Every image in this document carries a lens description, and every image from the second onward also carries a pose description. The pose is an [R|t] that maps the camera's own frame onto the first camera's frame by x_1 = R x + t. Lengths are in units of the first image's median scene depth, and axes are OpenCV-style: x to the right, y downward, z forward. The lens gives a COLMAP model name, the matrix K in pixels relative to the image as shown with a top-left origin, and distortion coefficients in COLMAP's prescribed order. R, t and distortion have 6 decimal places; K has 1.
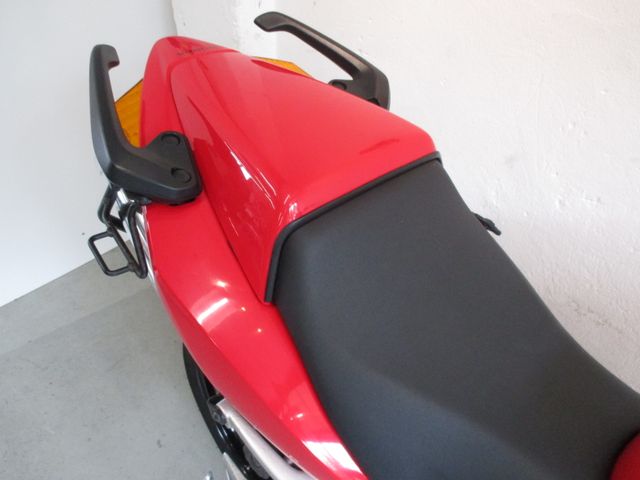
lens RADIAL K [[535.5, 0, 325.1], [0, 535.5, 237.6], [0, 0, 1]] dist [-0.020744, -0.015424]
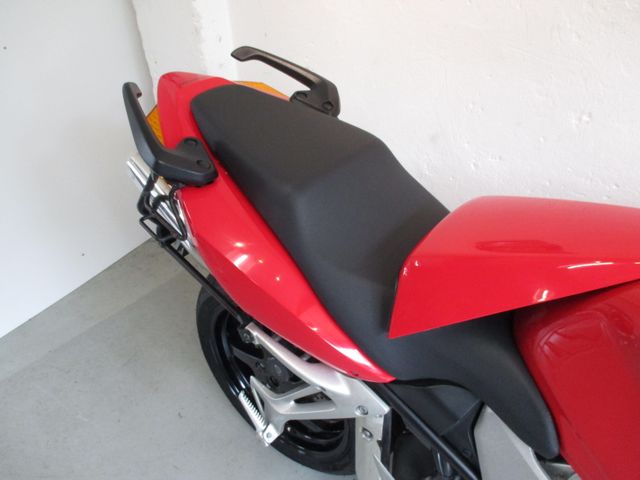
lens RADIAL K [[535.5, 0, 315.2], [0, 535.5, 242.3], [0, 0, 1]] dist [-0.020744, -0.015424]
pose [[0.990240, -0.122005, 0.067373, -0.071413], [0.124633, 0.991540, -0.036263, 0.130272], [-0.062379, 0.044306, 0.997069, -0.314358]]
